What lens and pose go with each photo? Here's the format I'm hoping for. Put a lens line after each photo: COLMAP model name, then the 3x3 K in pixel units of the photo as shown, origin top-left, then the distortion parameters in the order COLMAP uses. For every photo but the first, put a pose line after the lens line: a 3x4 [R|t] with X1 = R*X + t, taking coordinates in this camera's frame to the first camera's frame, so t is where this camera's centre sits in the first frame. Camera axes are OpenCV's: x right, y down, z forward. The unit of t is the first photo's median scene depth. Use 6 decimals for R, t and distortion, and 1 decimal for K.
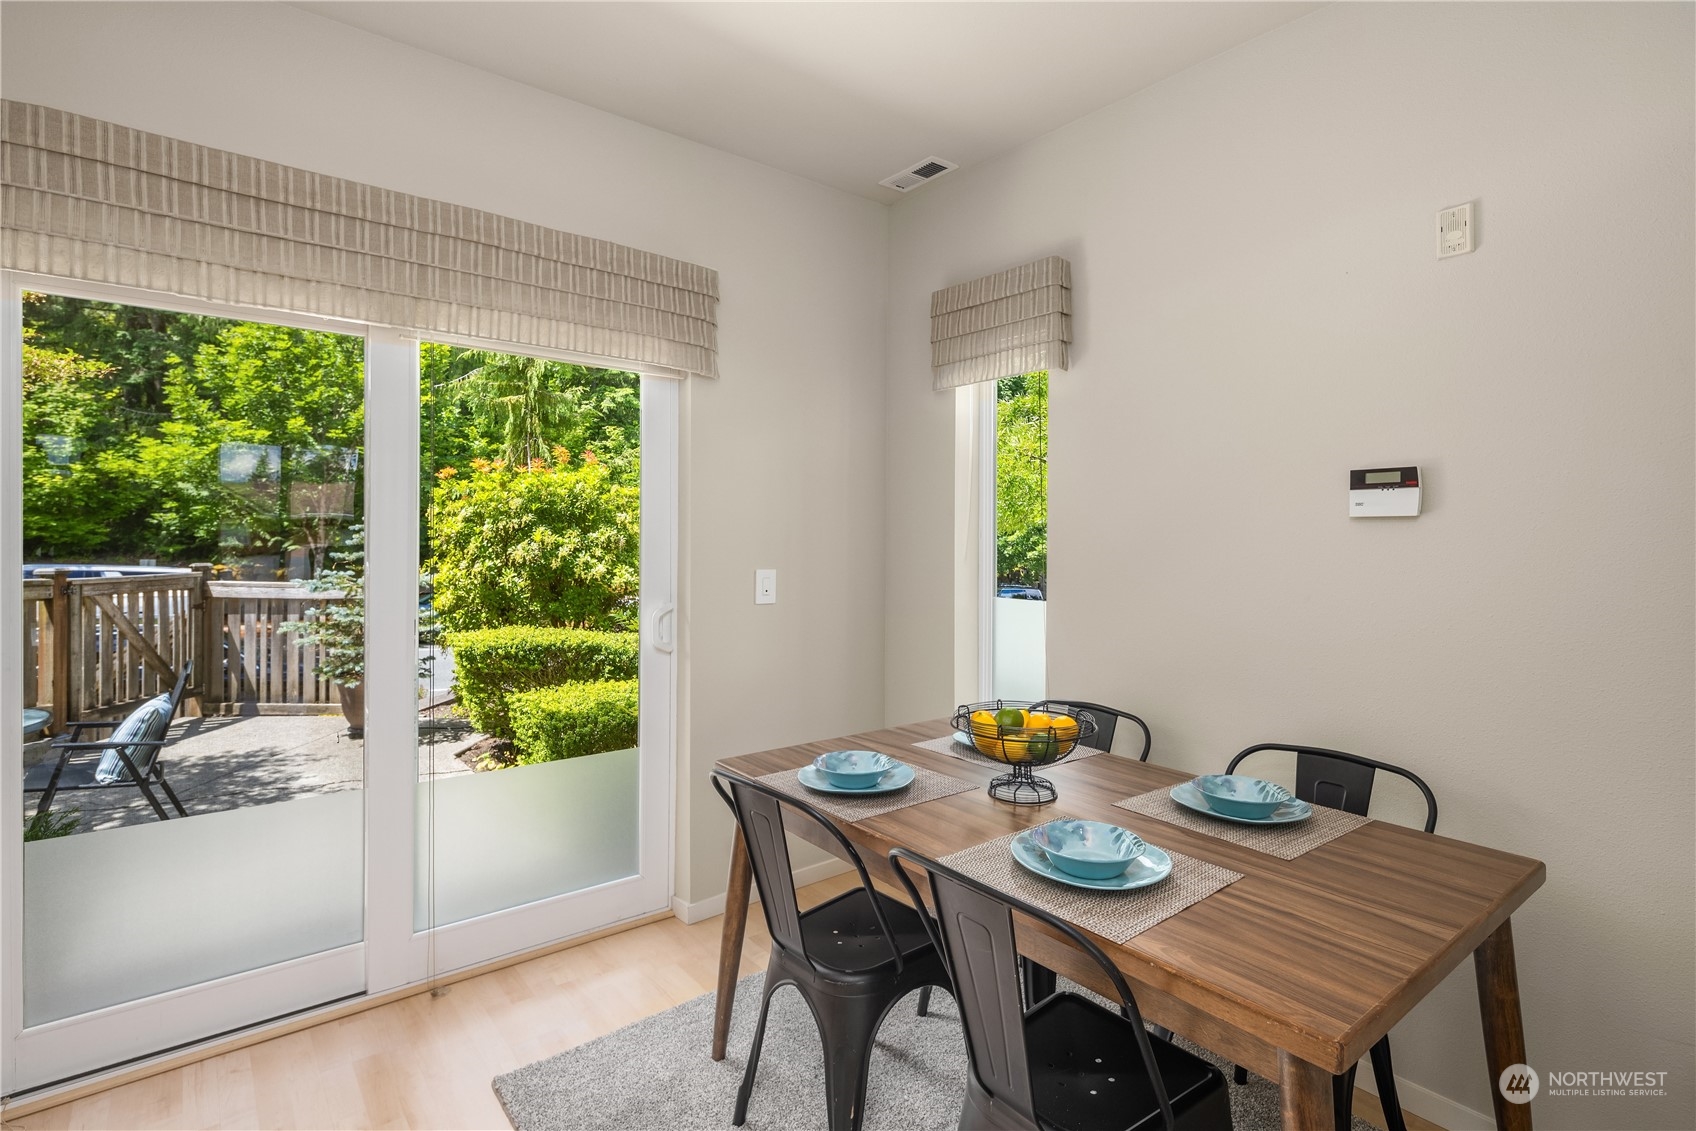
lens RADIAL K [[825.9, 0, 853.9], [0, 825.9, 556.3], [0, 0, 1]] dist [0.002084, -0.000748]
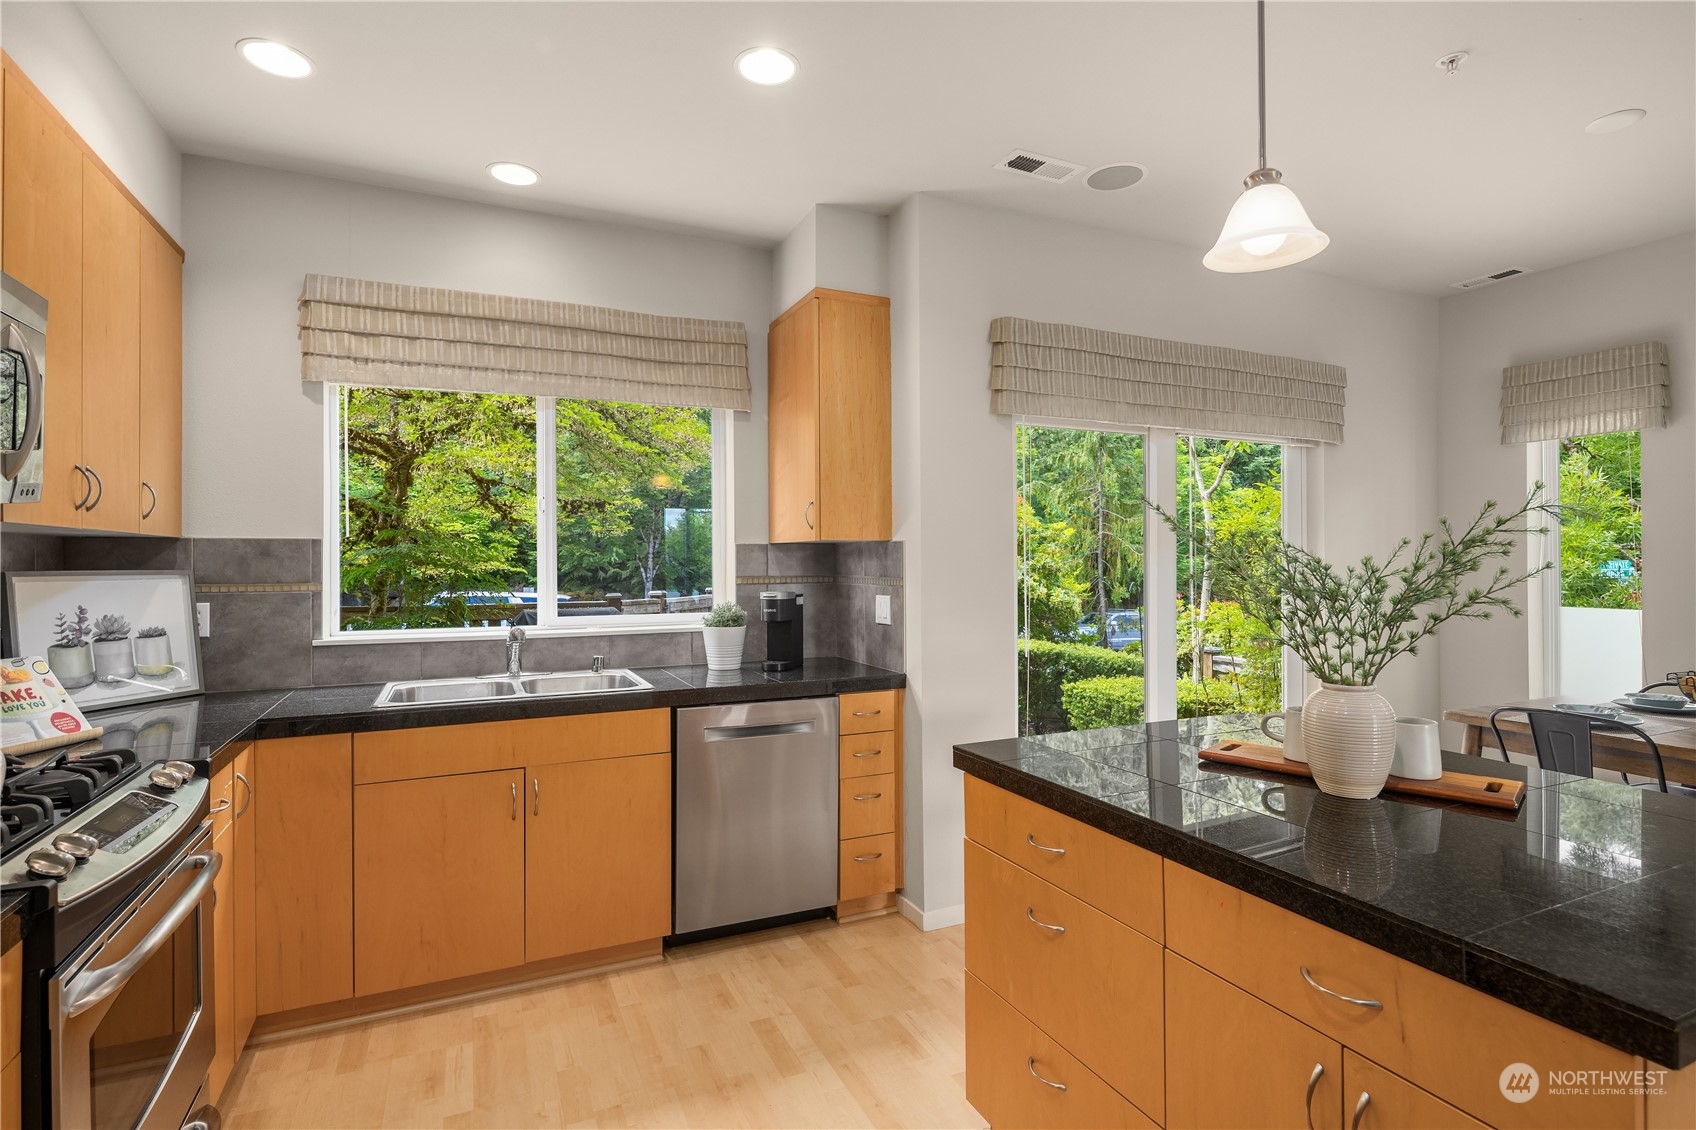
lens RADIAL K [[825.9, 0, 850.4], [0, 825.9, 564.9], [0, 0, 1]] dist [0.002084, -0.000748]
pose [[0.972365, -0.014436, -0.233019, -0.312470], [0.009672, 0.999720, -0.021574, 0.001303], [0.233265, 0.018724, 0.972233, -0.249619]]
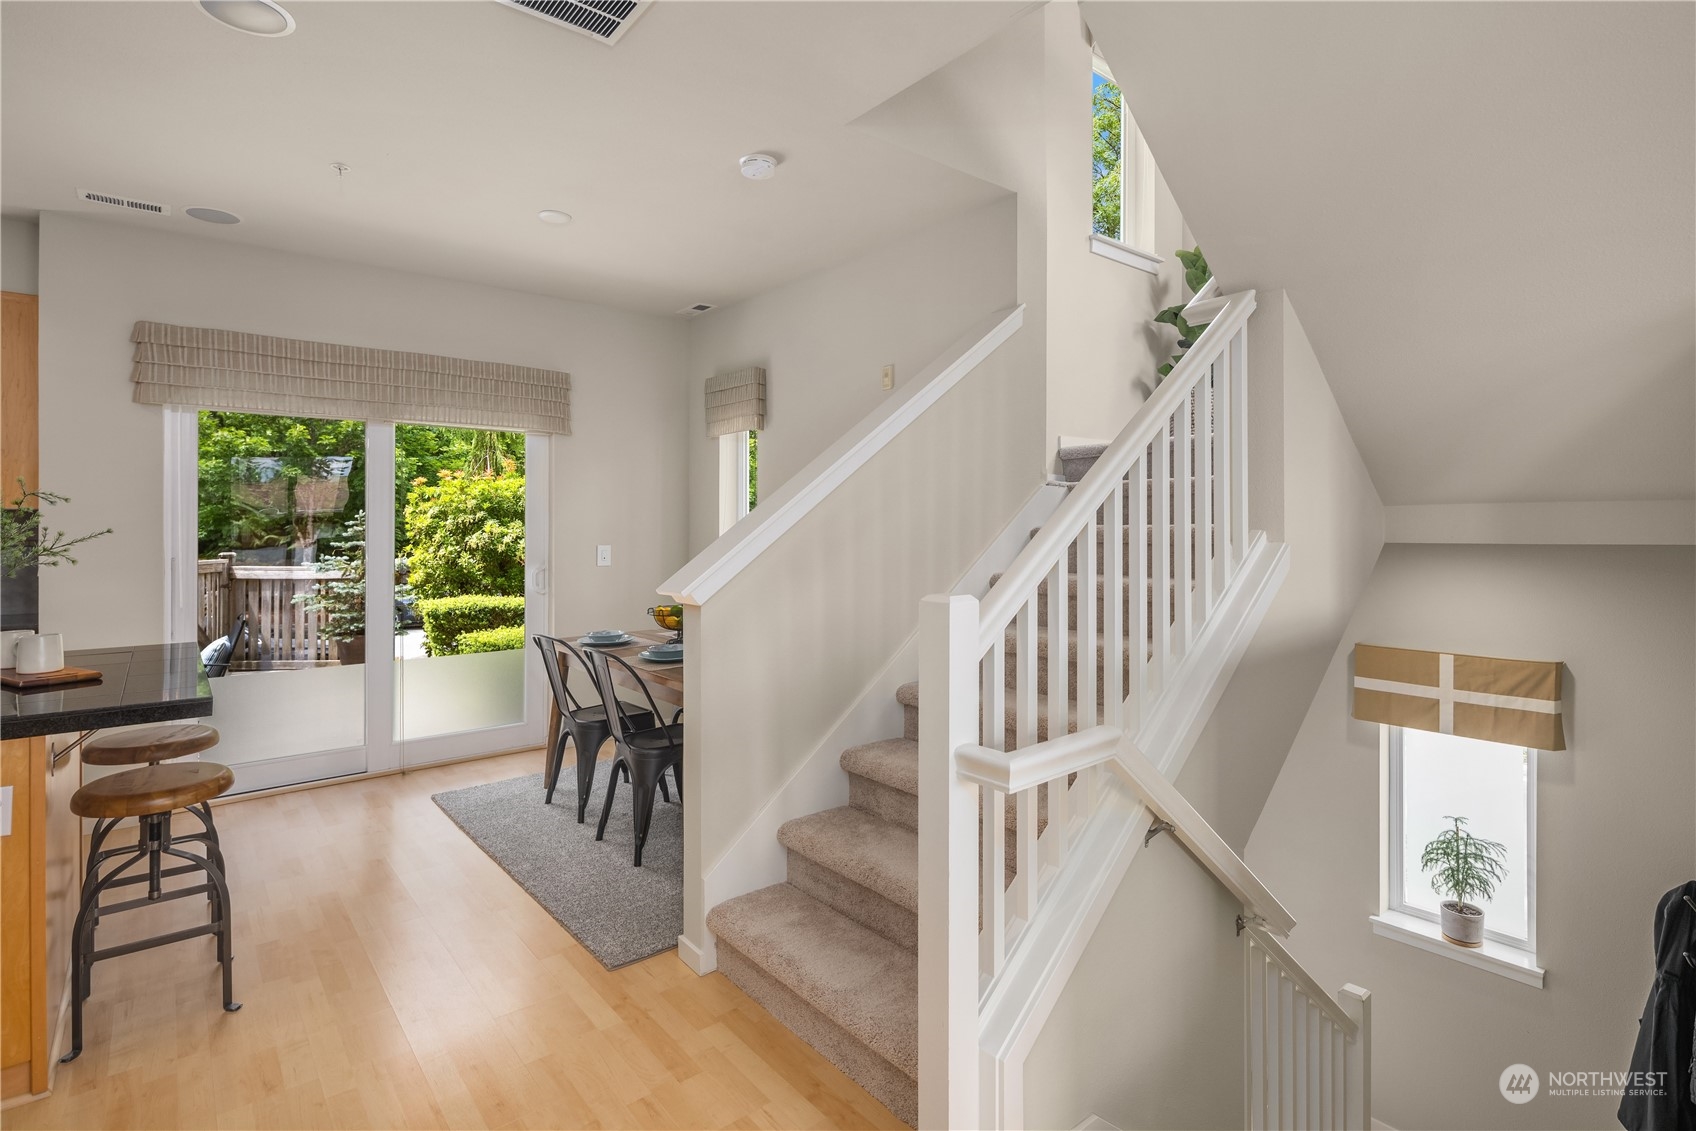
lens RADIAL K [[825.9, 0, 858.6], [0, 825.9, 527.9], [0, 0, 1]] dist [0.002084, -0.000748]
pose [[0.999693, -0.013335, 0.020907, 0.193768], [0.013753, 0.999706, -0.019981, 0.010851], [-0.020634, 0.020263, 0.999582, -0.357310]]
